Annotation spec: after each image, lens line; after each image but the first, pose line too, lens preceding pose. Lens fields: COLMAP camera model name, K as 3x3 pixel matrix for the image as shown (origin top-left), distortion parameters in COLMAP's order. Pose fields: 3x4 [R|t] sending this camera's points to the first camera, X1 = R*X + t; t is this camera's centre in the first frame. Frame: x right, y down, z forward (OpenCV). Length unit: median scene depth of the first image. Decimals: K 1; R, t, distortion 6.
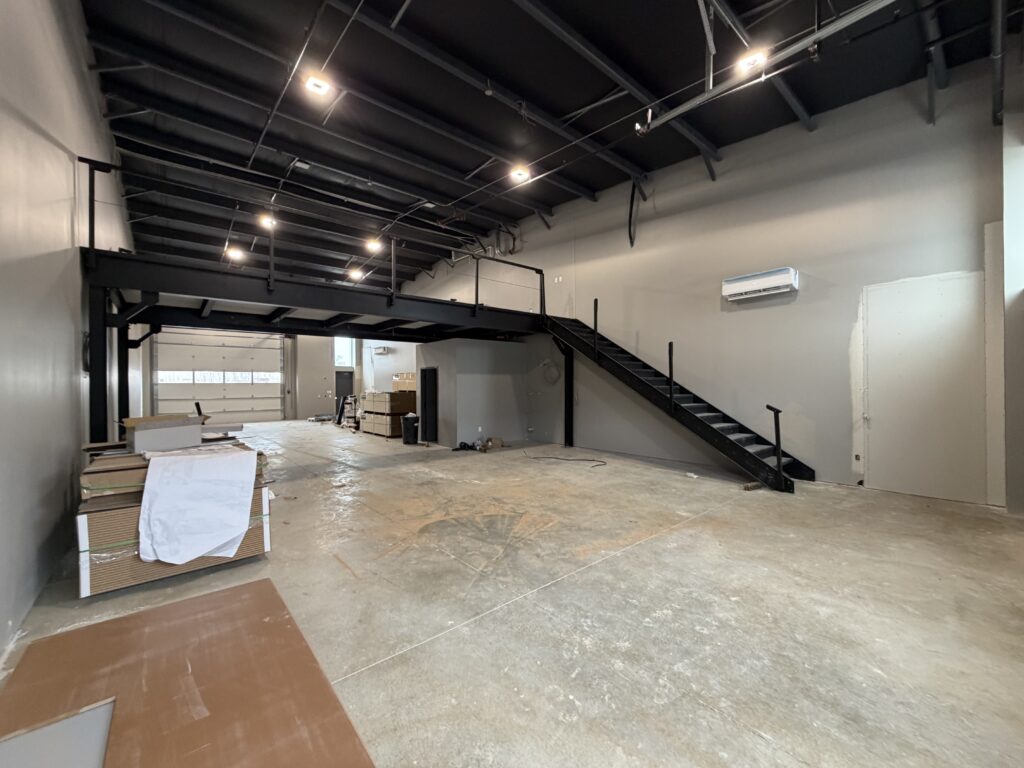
lens RADIAL K [[410.1, 0, 512.0], [0, 410.1, 382.5], [0, 0, 1]] dist [-0.016399, -0.000655]
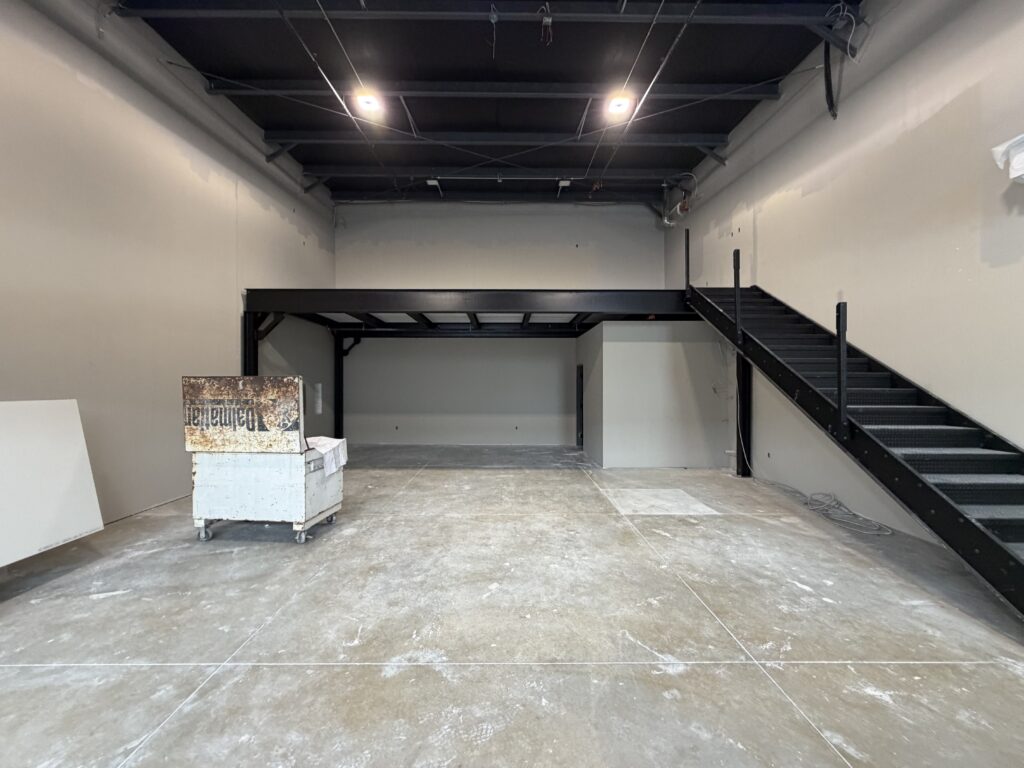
lens RADIAL K [[410.1, 0, 512.8], [0, 410.1, 383.0], [0, 0, 1]] dist [-0.016399, -0.000655]
pose [[0.766101, 0.002957, -0.642713, 0.384944], [-0.002336, 0.999996, 0.001816, 0.001668], [0.642716, 0.000110, 0.766105, 0.329747]]
